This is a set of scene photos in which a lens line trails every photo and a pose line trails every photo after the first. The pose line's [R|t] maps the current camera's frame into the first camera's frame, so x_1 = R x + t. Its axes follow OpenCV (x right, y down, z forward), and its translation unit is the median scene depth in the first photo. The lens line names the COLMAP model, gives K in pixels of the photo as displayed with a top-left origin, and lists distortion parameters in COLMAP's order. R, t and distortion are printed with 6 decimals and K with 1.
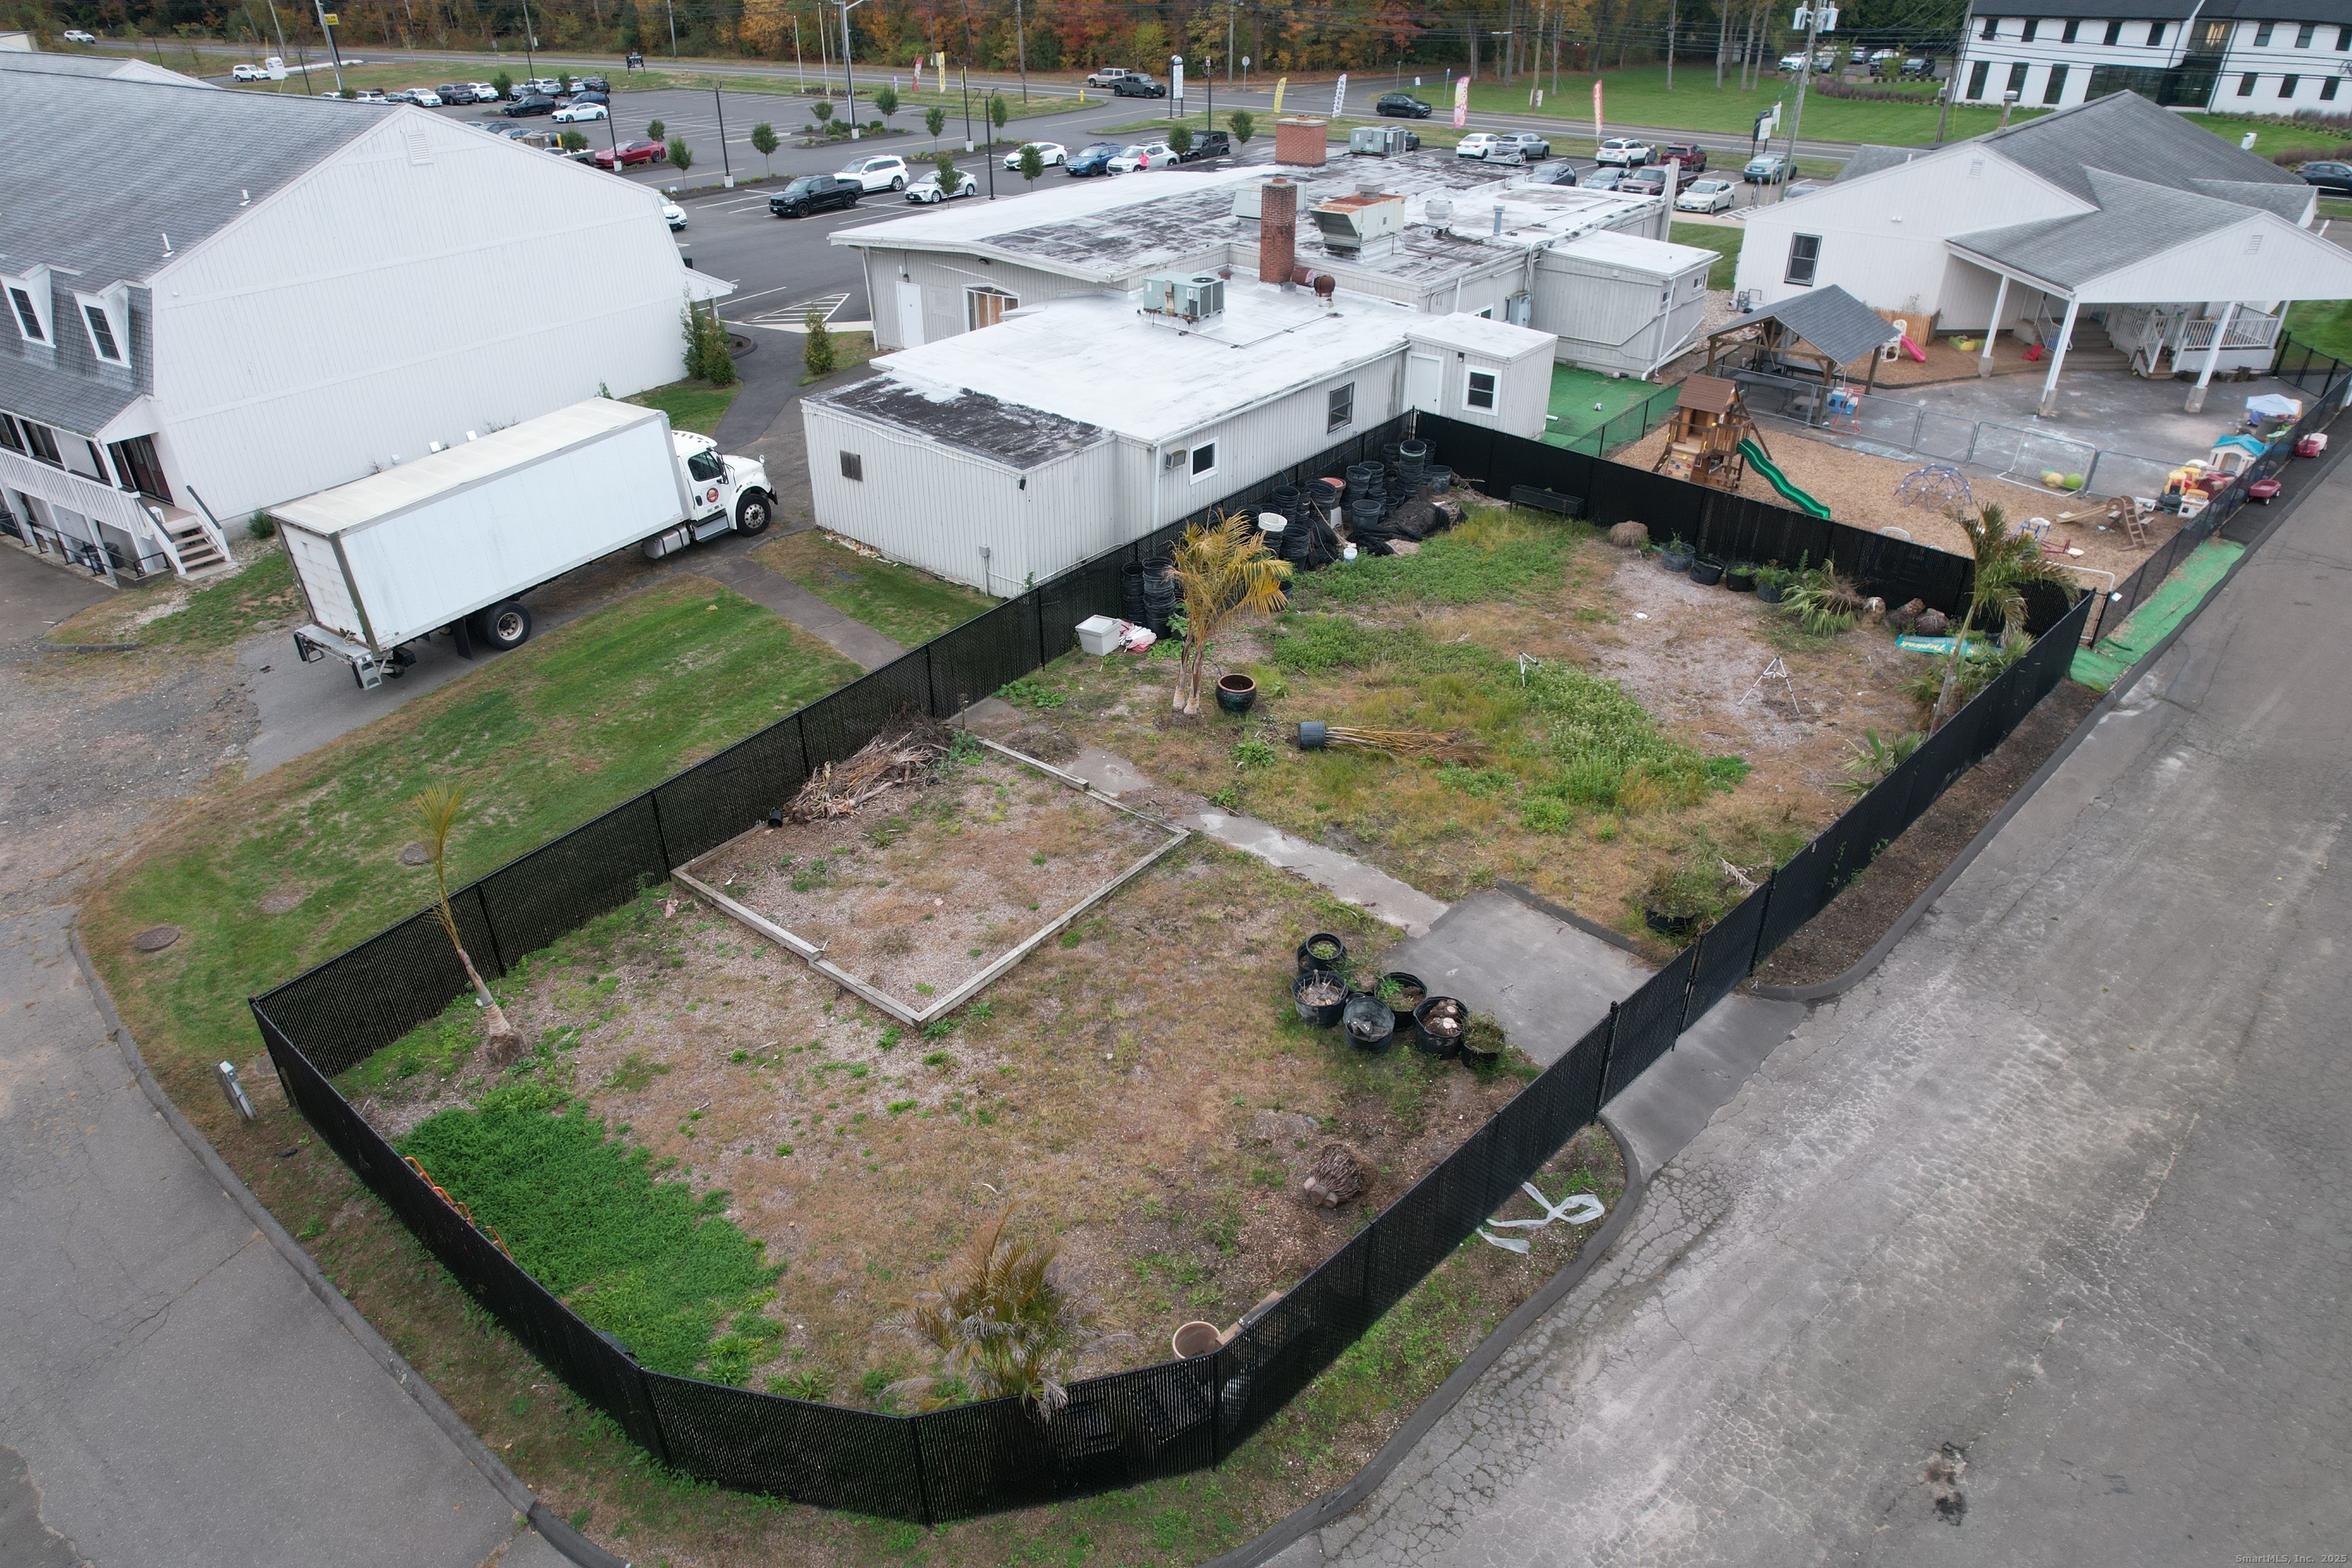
lens RADIAL K [[1508.6, 0, 1162.1], [0, 1508.6, 771.5], [0, 0, 1]] dist [-0.076023, 0.067683]
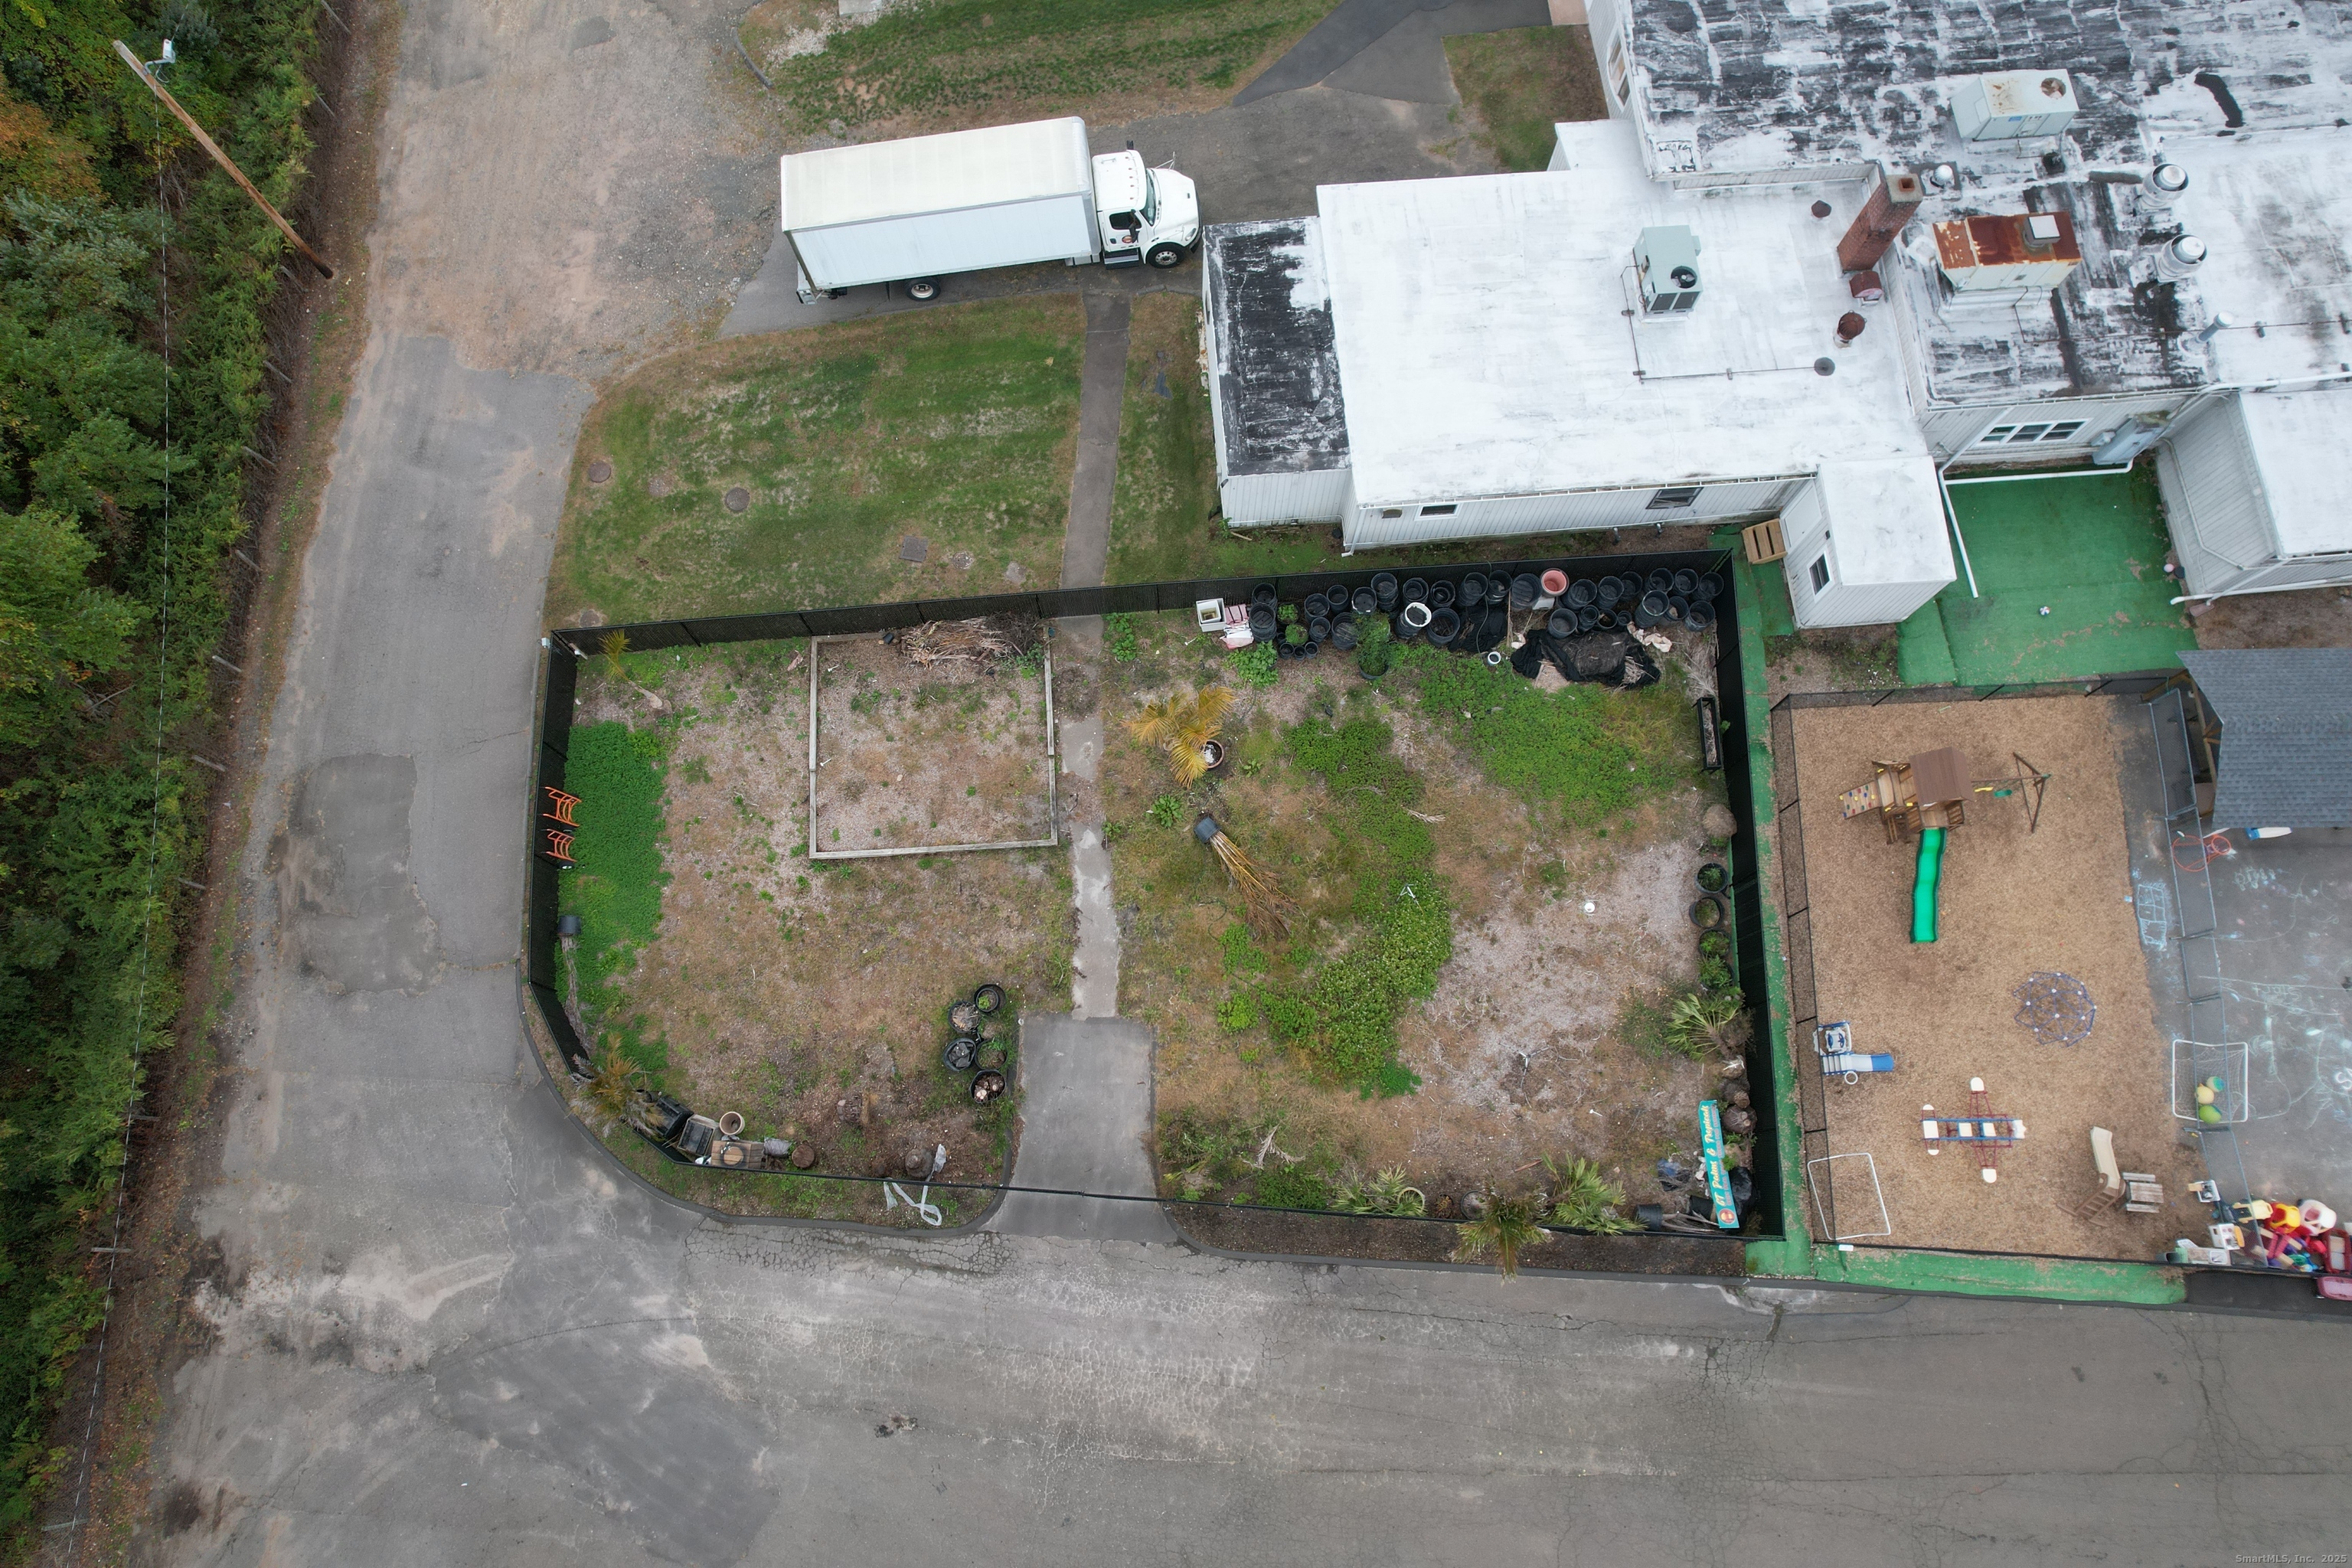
lens RADIAL K [[1508.6, 0, 1162.1], [0, 1508.6, 771.5], [0, 0, 1]] dist [-0.076023, 0.067683]
pose [[0.670265, 0.711655, -0.210455, 0.323532], [-0.367053, 0.564374, 0.739429, -1.049928], [0.644994, -0.418365, 0.639495, 0.140298]]
